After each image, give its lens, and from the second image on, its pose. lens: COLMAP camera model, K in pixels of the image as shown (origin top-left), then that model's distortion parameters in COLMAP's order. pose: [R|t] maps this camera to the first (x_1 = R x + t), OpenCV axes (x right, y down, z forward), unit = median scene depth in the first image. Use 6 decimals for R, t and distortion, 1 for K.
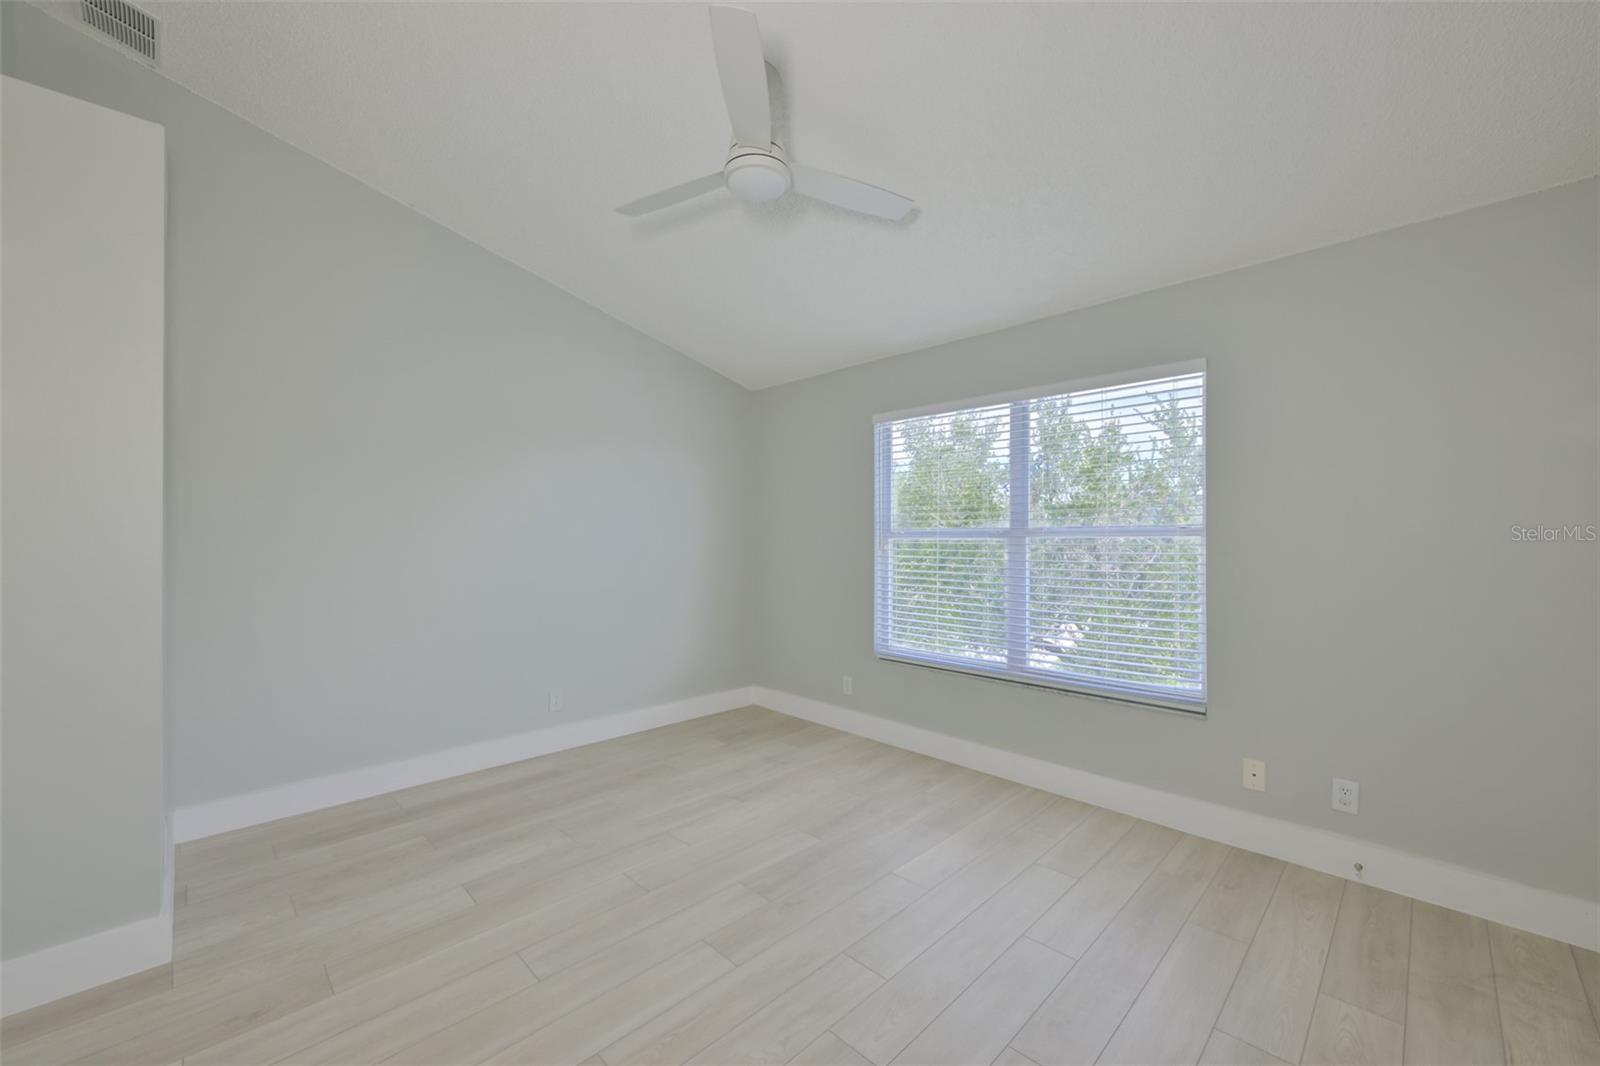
lens RADIAL K [[631.0, 0, 800.0], [0, 631.0, 533.0], [0, 0, 1]] dist [0.000104, 0.000063]
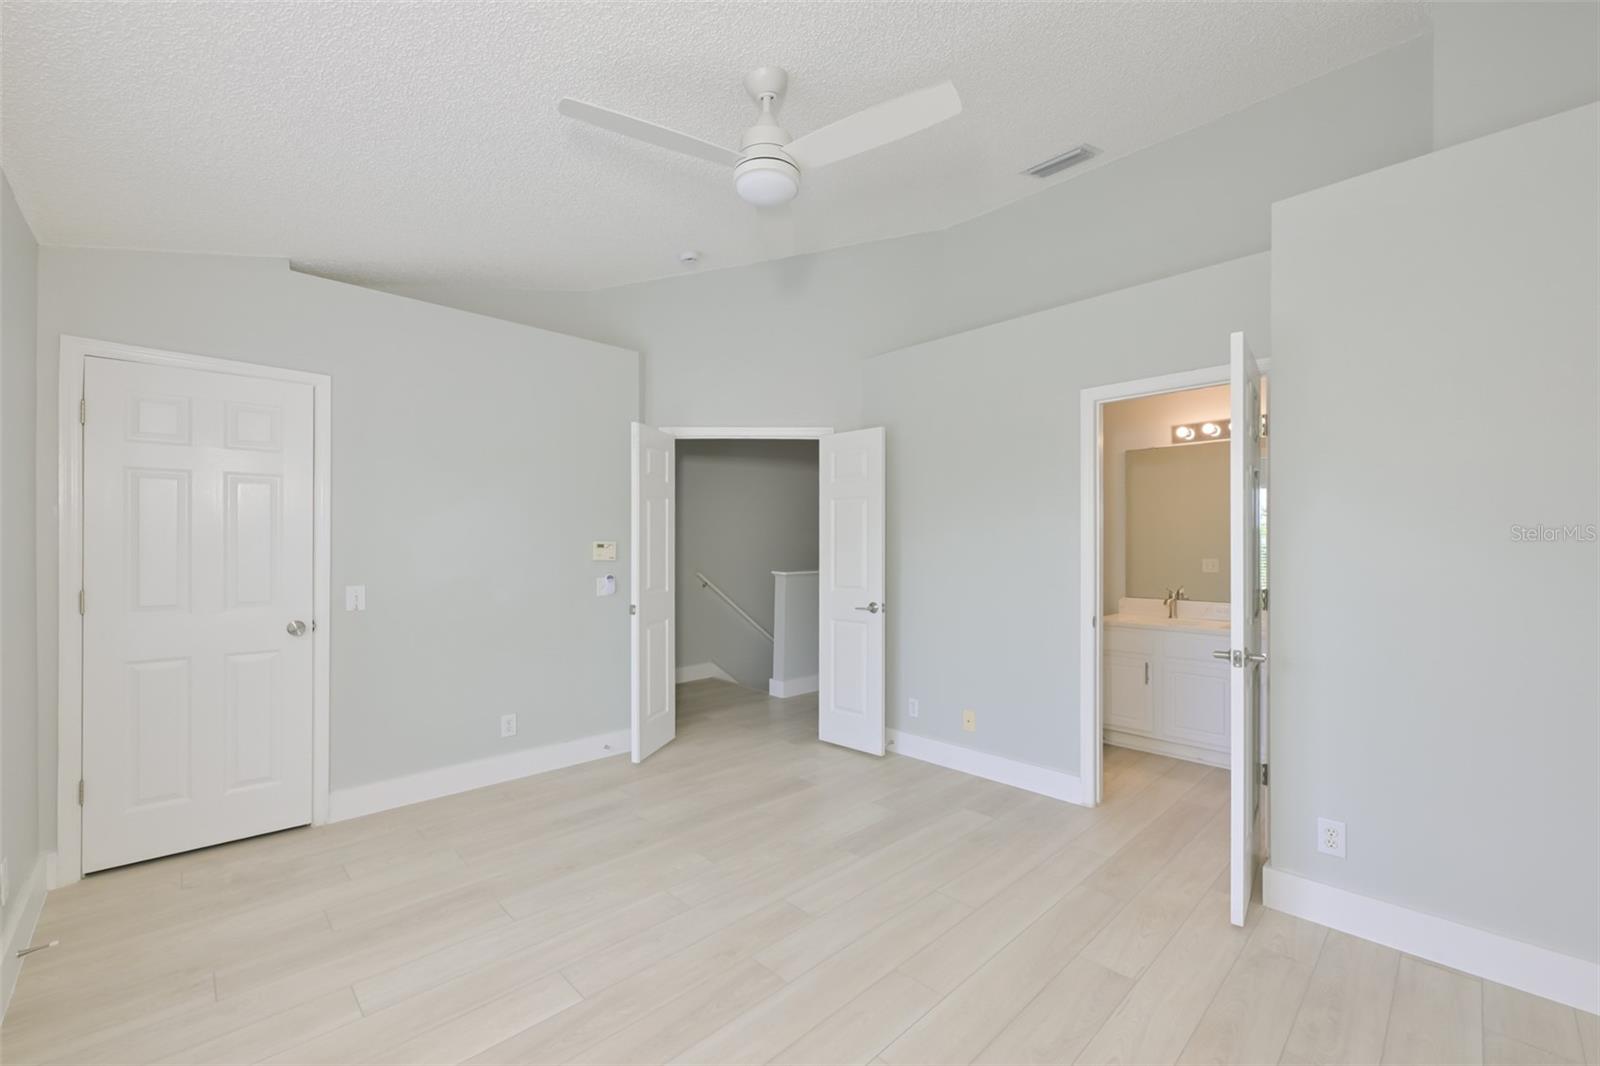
lens RADIAL K [[635.1, 0, 798.0], [0, 635.1, 545.6], [0, 0, 1]] dist [-0.000032, 0.000078]
pose [[-0.999749, 0.000595, 0.022388, -0.090341], [0.000552, 0.999998, -0.001901, 0.002930], [-0.022389, -0.001888, -0.999748, 1.290408]]
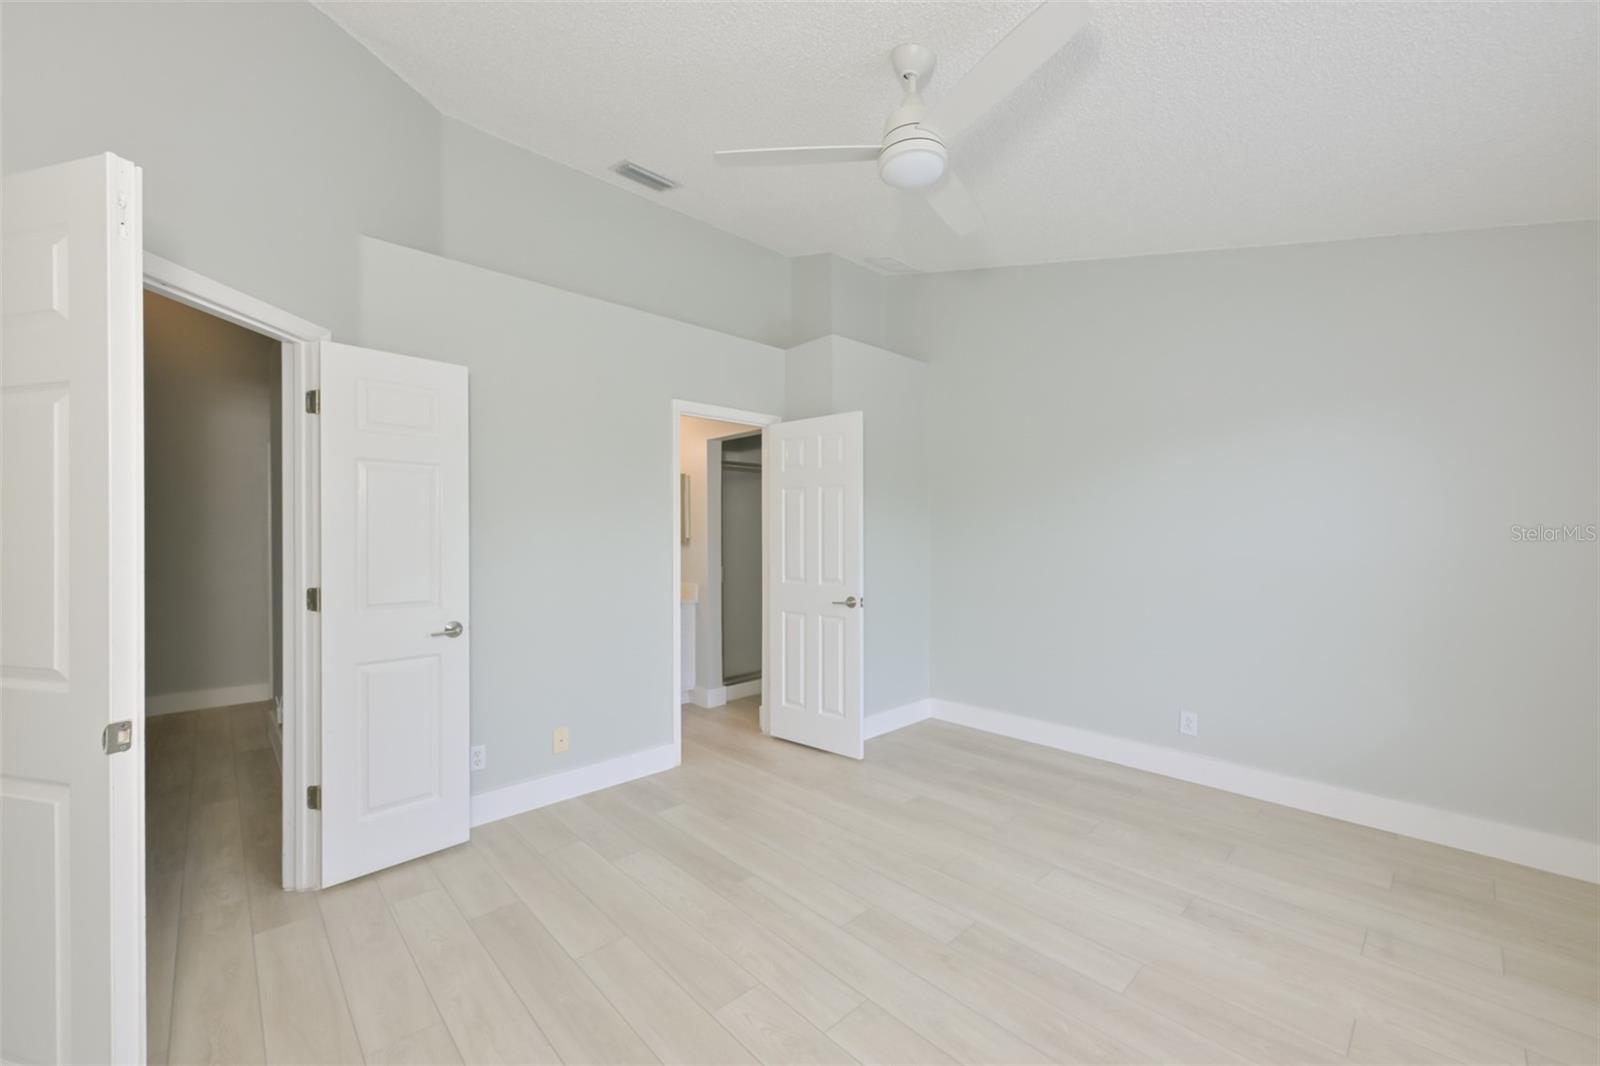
lens RADIAL K [[635.8, 0, 799.3], [0, 635.8, 537.4], [0, 0, 1]] dist [-0.000968, -0.000158]
pose [[-0.035297, 0.000259, -0.999377, 0.582678], [0.008706, 0.999962, -0.000048, 0.005335], [0.999339, -0.008702, -0.035298, 0.564342]]
